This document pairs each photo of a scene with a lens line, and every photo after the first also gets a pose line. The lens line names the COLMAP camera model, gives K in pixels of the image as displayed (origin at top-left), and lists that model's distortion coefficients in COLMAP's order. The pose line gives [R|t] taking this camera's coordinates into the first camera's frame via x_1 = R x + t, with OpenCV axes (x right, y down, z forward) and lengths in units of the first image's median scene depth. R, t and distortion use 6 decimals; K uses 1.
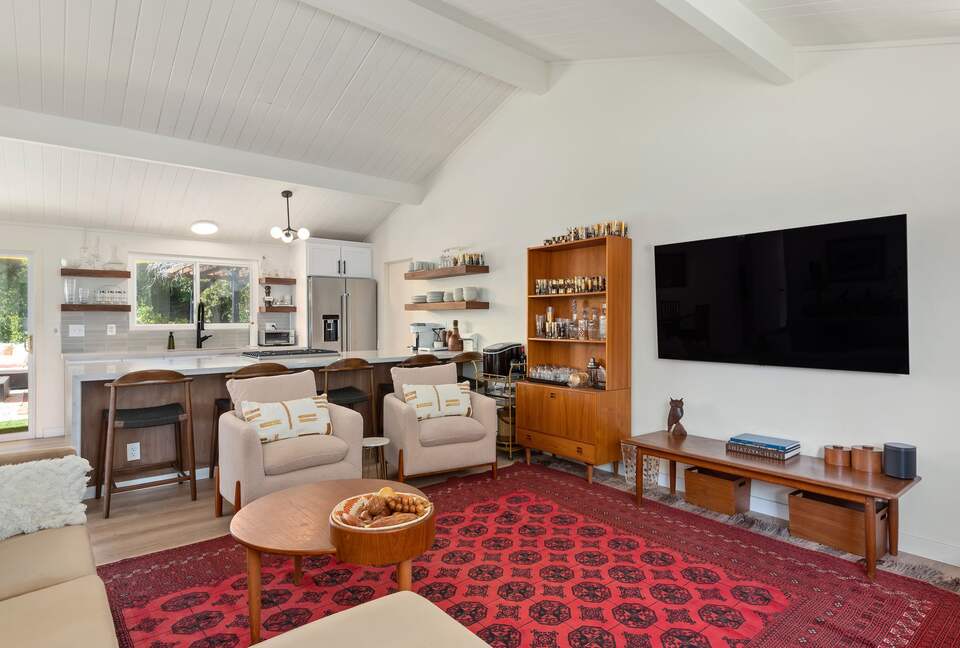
lens RADIAL K [[499.4, 0, 478.9], [0, 499.4, 321.6], [0, 0, 1]] dist [0.000297, 0.000138]
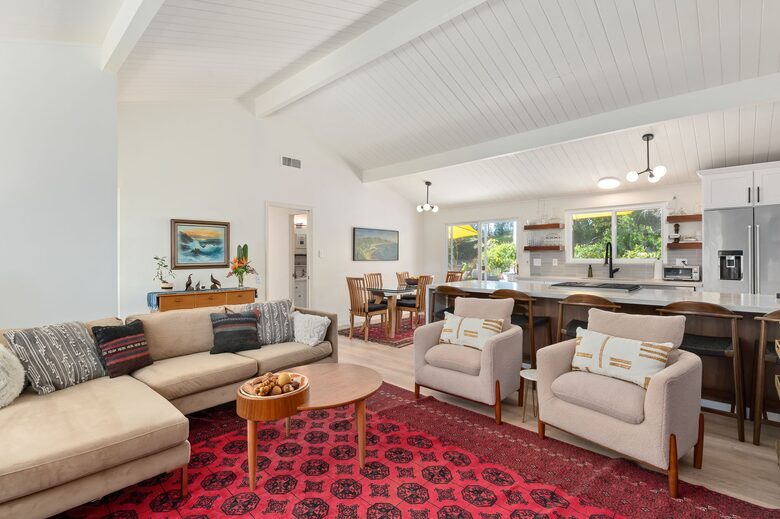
lens RADIAL K [[349.8, 0, 388.9], [0, 349.8, 256.9], [0, 0, 1]] dist [0.002338, -0.000066]
pose [[0.172622, 0.004492, -0.984978, 0.222197], [-0.003221, 0.999987, 0.003996, -0.002522], [0.984983, 0.002483, 0.172634, 0.285922]]
